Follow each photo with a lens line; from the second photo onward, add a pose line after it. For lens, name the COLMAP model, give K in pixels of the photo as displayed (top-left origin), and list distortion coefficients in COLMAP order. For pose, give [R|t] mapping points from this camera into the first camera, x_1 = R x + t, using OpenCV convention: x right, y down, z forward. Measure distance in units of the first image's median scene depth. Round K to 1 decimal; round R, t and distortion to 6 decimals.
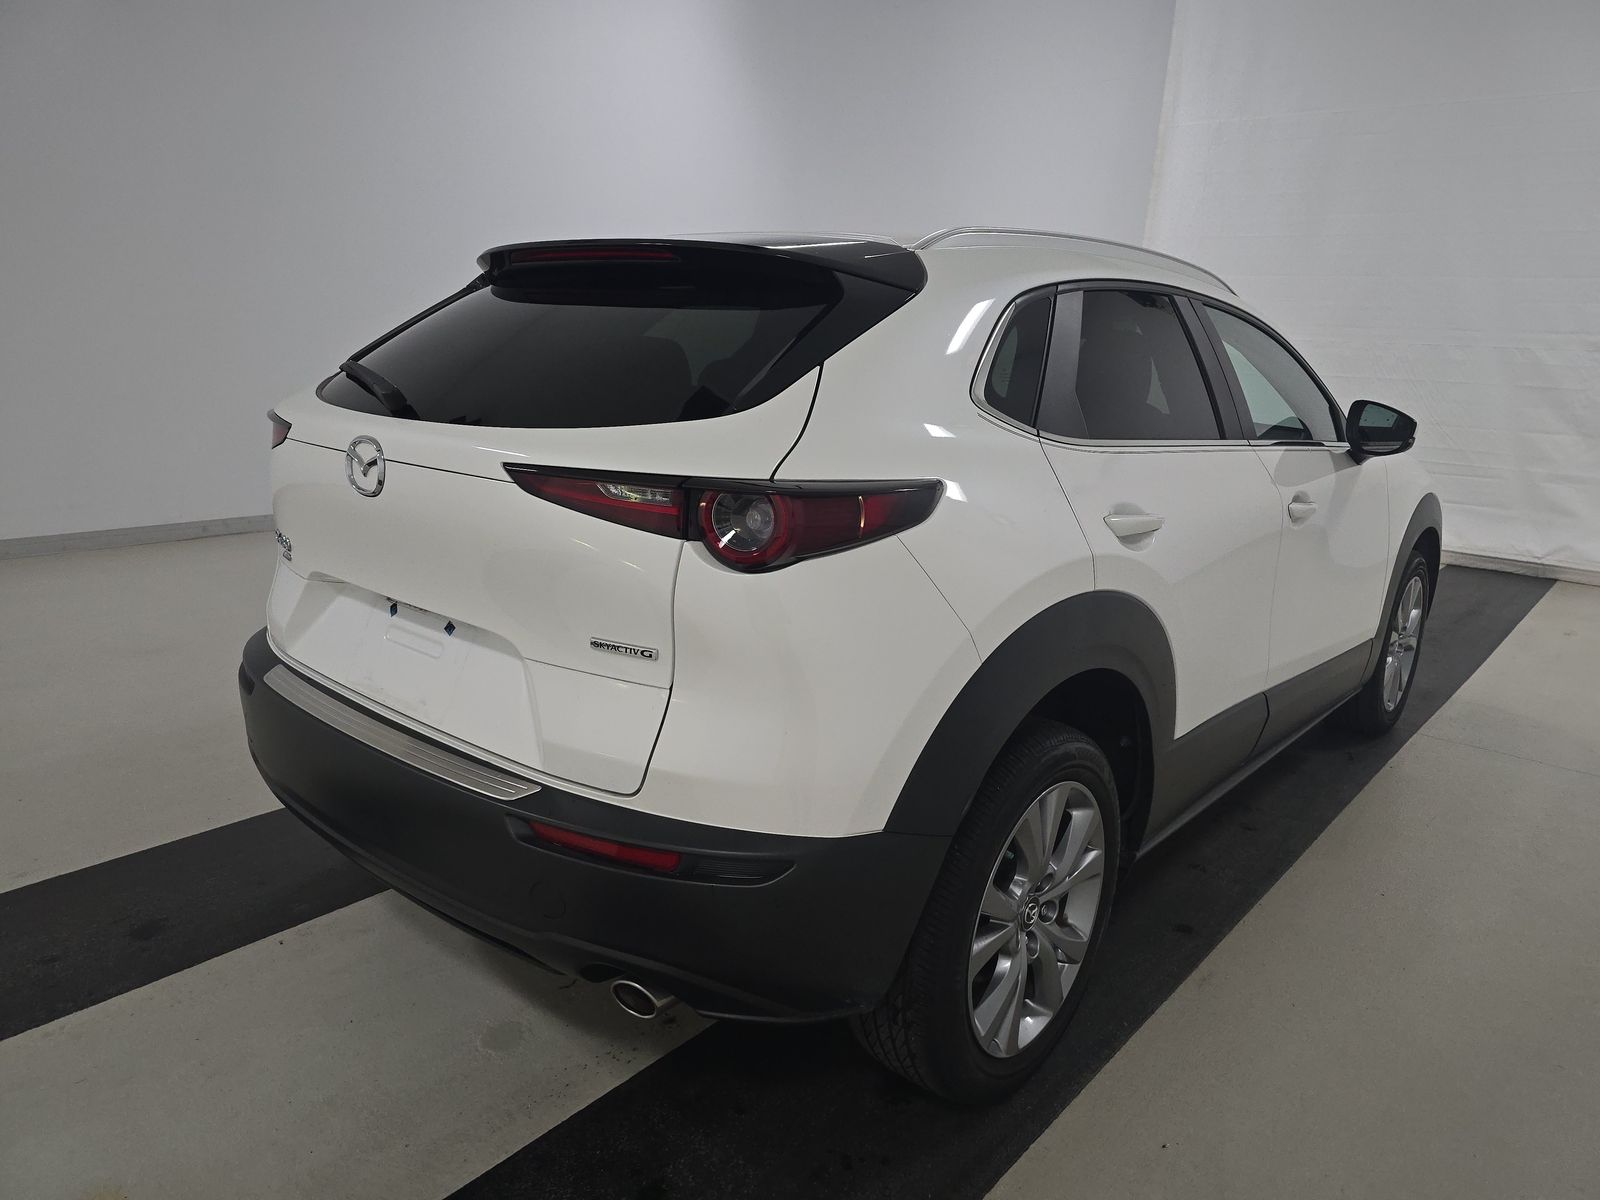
lens RADIAL K [[1072.1, 0, 811.7], [0, 1072.1, 591.9], [0, 0, 1]] dist [0.069701, -0.063419]
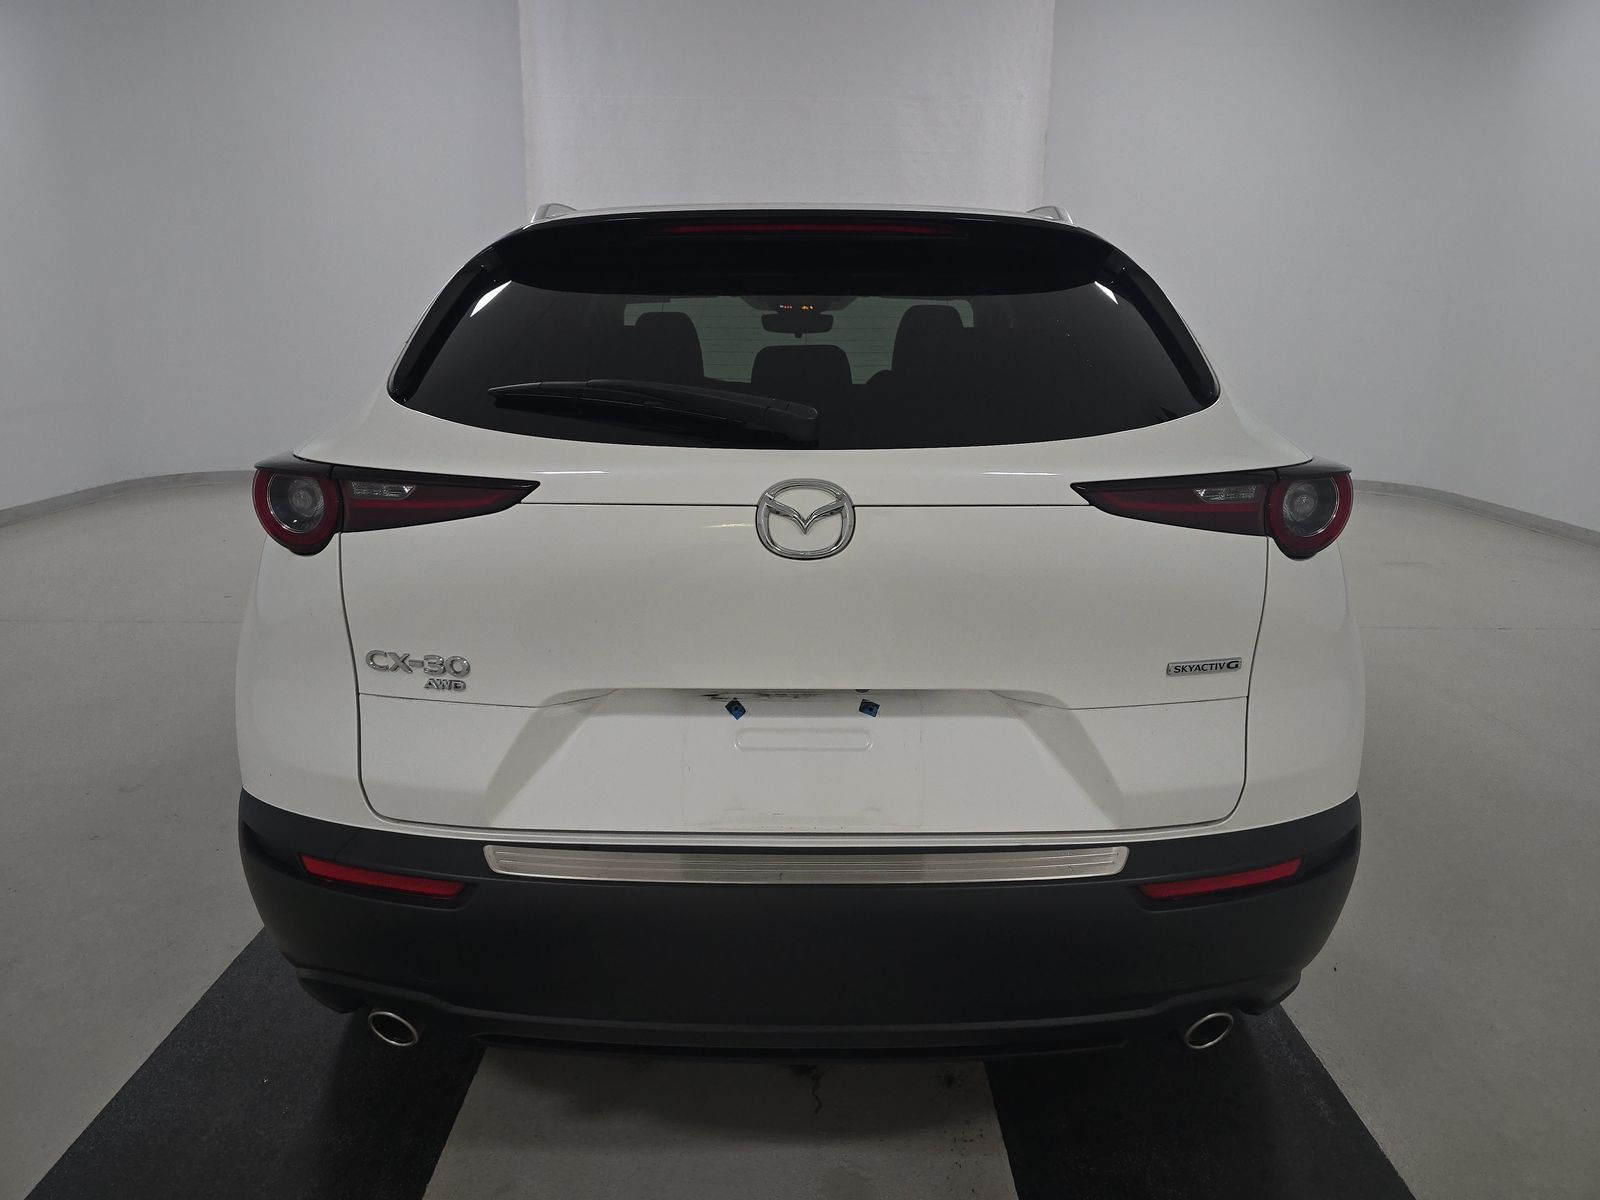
lens RADIAL K [[1072.1, 0, 811.7], [0, 1072.1, 591.9], [0, 0, 1]] dist [0.069701, -0.063419]
pose [[0.774009, -0.192649, 0.603155, -0.832932], [0.177522, 0.980410, 0.085336, -0.125285], [-0.607779, 0.041022, 0.793046, 0.405425]]
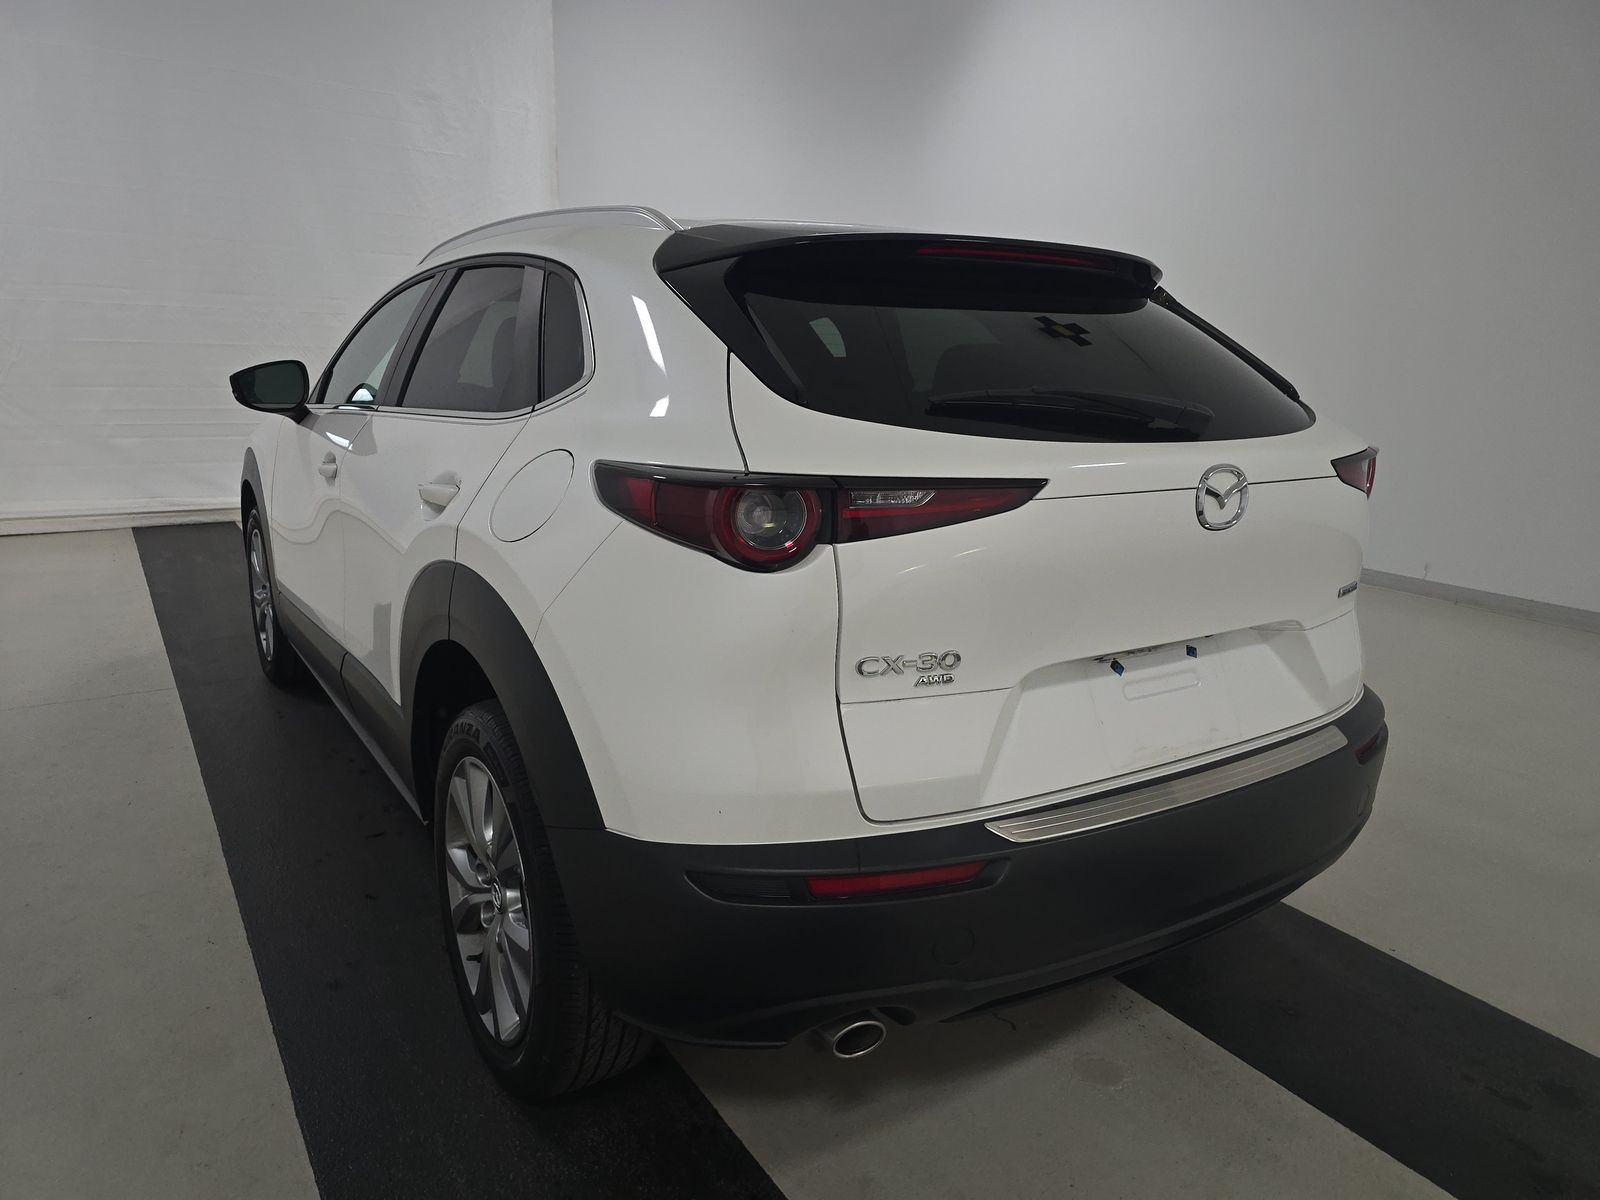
lens RADIAL K [[1072.1, 0, 811.7], [0, 1072.1, 591.9], [0, 0, 1]] dist [0.069701, -0.063419]
pose [[0.328514, -0.248602, 0.911195, -1.331603], [0.215699, 0.958991, 0.183876, -0.272647], [-0.919539, 0.136139, 0.368665, 0.962512]]
